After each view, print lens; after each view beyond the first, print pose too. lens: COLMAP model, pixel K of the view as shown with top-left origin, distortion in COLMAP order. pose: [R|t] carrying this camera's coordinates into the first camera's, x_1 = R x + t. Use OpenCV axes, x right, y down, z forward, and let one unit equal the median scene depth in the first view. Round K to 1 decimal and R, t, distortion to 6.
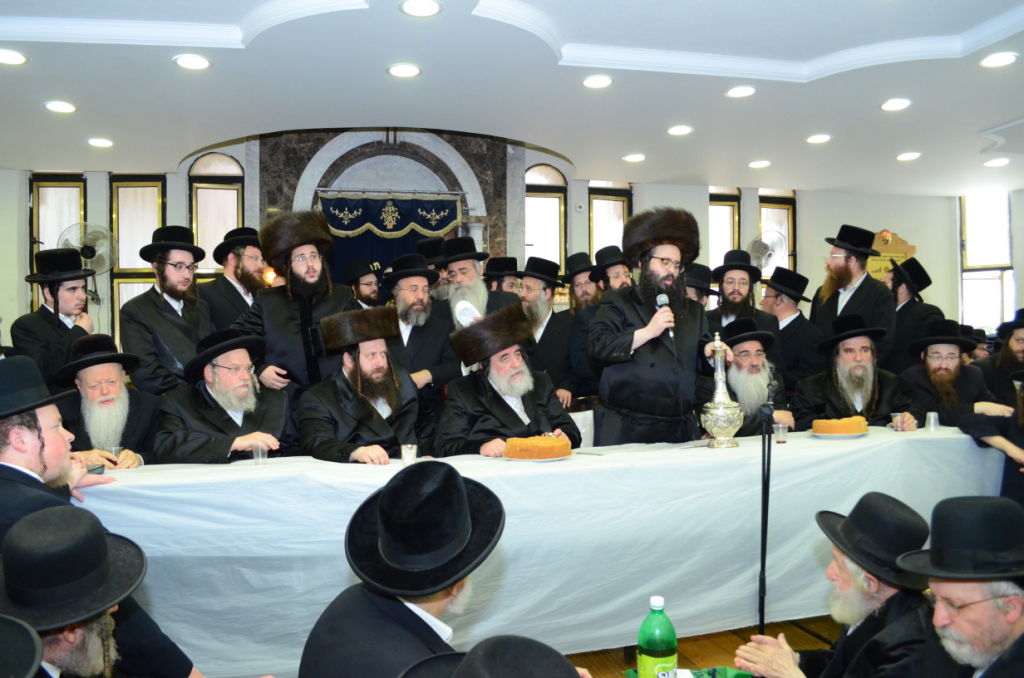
lens RADIAL K [[806.2, 0, 512.4], [0, 806.2, 344.1], [0, 0, 1]] dist [-0.043630, -0.010669]
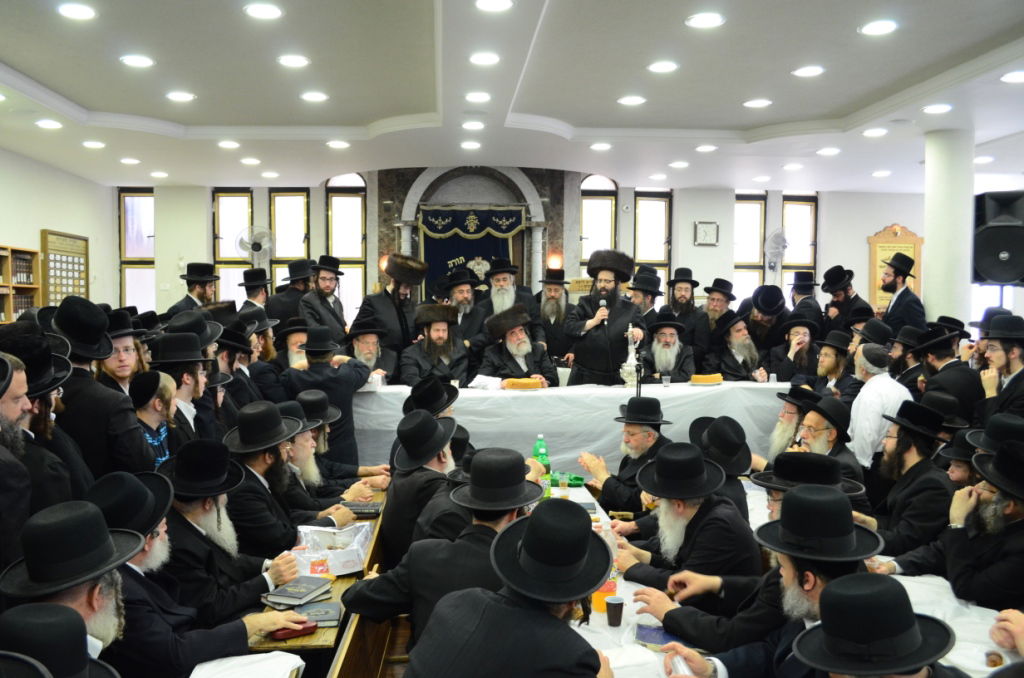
lens RADIAL K [[975.1, 0, 512.0], [0, 975.1, 338.8], [0, 0, 1]] dist [-0.014977, 0.000000]
pose [[0.986974, 0.020447, -0.159572, 0.178241], [-0.013986, 0.999040, 0.041513, -0.033171], [0.160268, -0.038741, 0.986313, -0.606515]]
